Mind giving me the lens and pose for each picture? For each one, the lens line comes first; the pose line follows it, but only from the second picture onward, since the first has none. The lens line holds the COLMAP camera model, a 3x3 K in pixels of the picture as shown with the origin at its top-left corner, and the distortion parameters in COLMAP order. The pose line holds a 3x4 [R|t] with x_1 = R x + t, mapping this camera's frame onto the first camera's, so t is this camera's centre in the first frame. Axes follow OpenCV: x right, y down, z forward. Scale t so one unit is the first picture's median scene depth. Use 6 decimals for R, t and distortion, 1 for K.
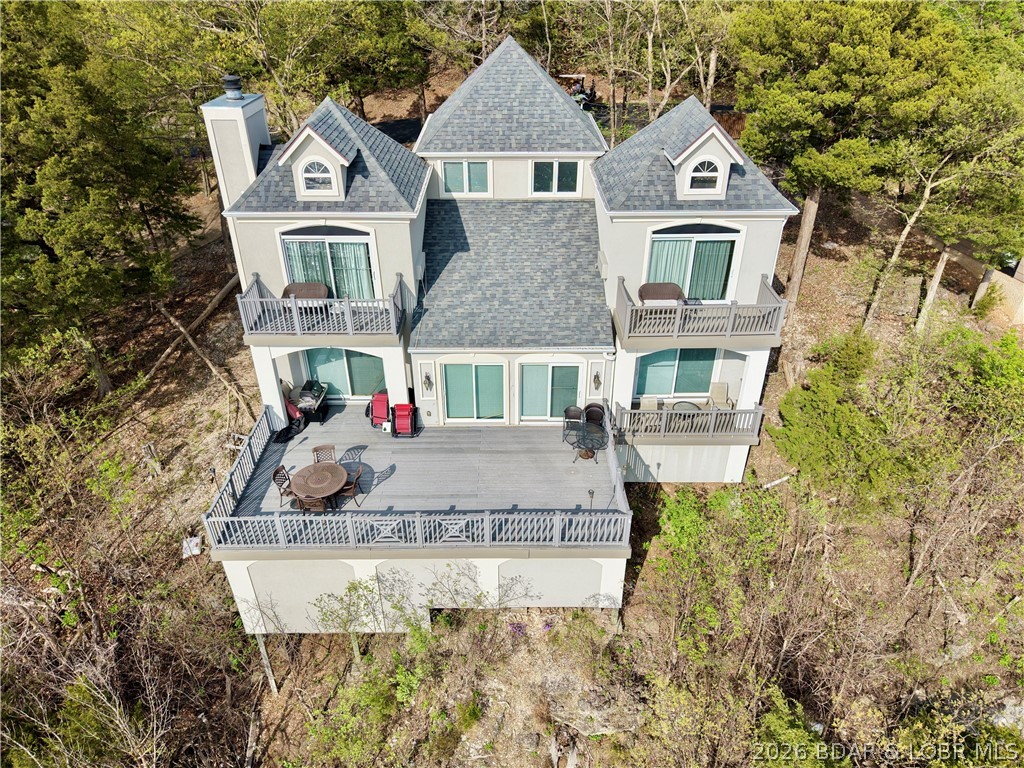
lens RADIAL K [[692.1, 0, 506.8], [0, 692.1, 392.8], [0, 0, 1]] dist [0.008651, -0.007345]
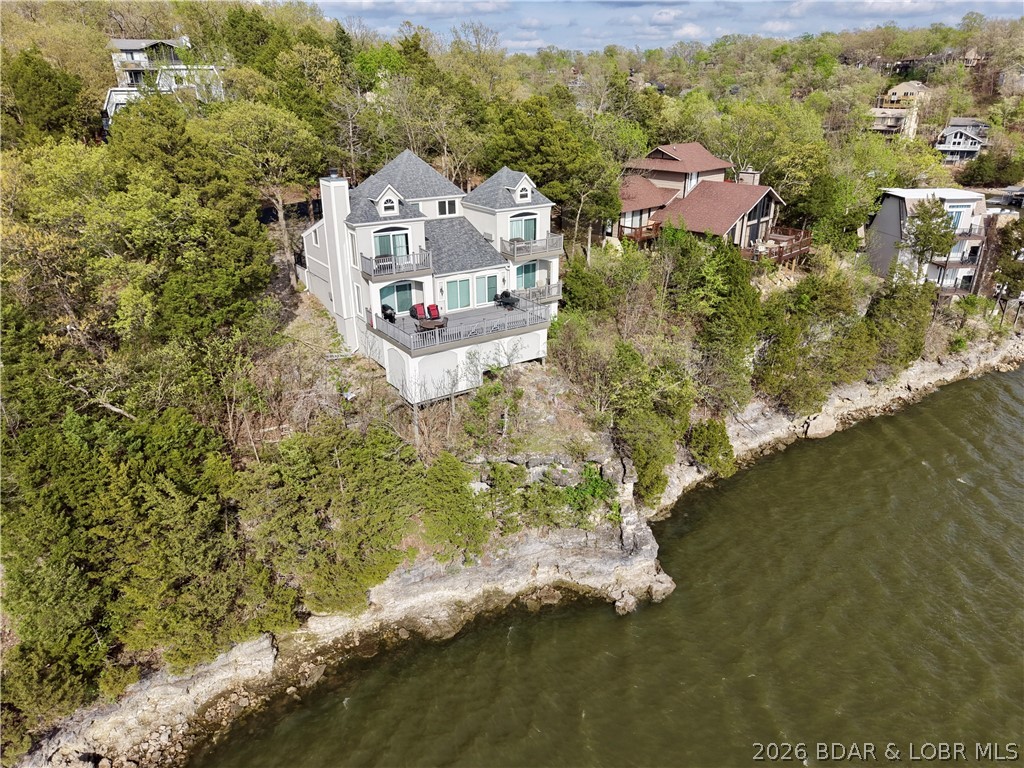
lens RADIAL K [[692.1, 0, 514.1], [0, 692.1, 378.9], [0, 0, 1]] dist [0.008651, -0.007345]
pose [[0.819743, -0.213545, 0.531432, -1.170938], [0.303439, 0.948892, -0.086767, 0.517062], [-0.485743, 0.232384, 0.842646, -0.932358]]
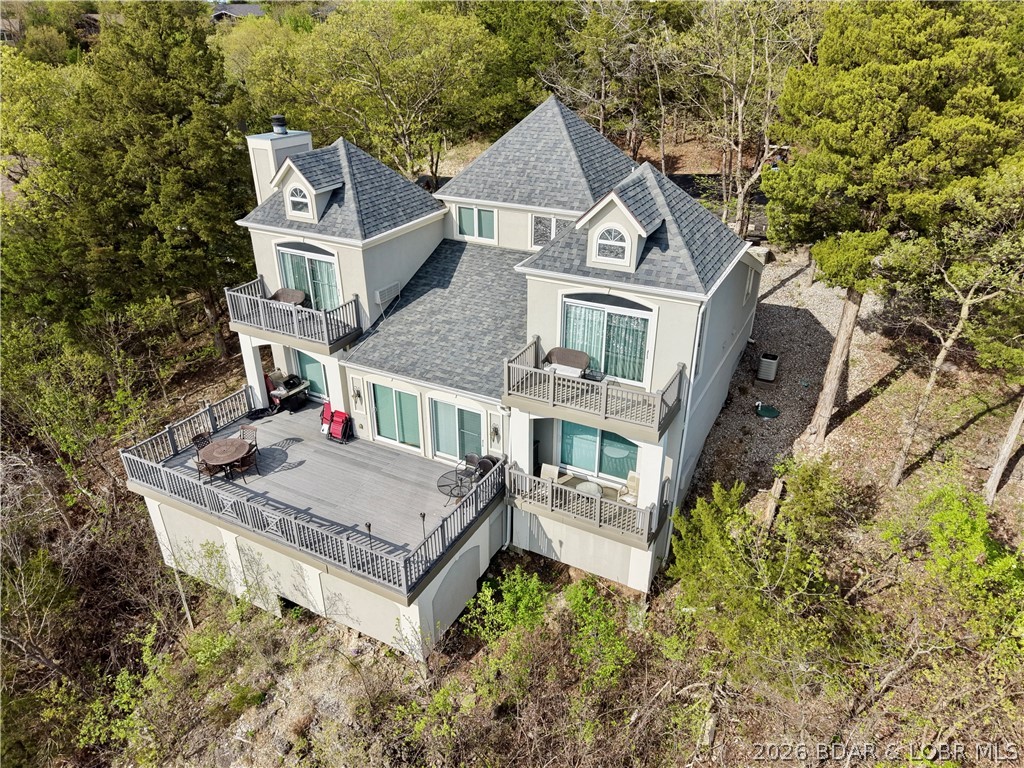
lens RADIAL K [[692.1, 0, 511.9], [0, 692.1, 388.8], [0, 0, 1]] dist [0.008651, -0.007345]
pose [[0.881837, 0.219954, -0.417113, 0.546146], [-0.253463, 0.966997, -0.025935, -0.059821], [0.397643, 0.128593, 0.908484, 0.110280]]
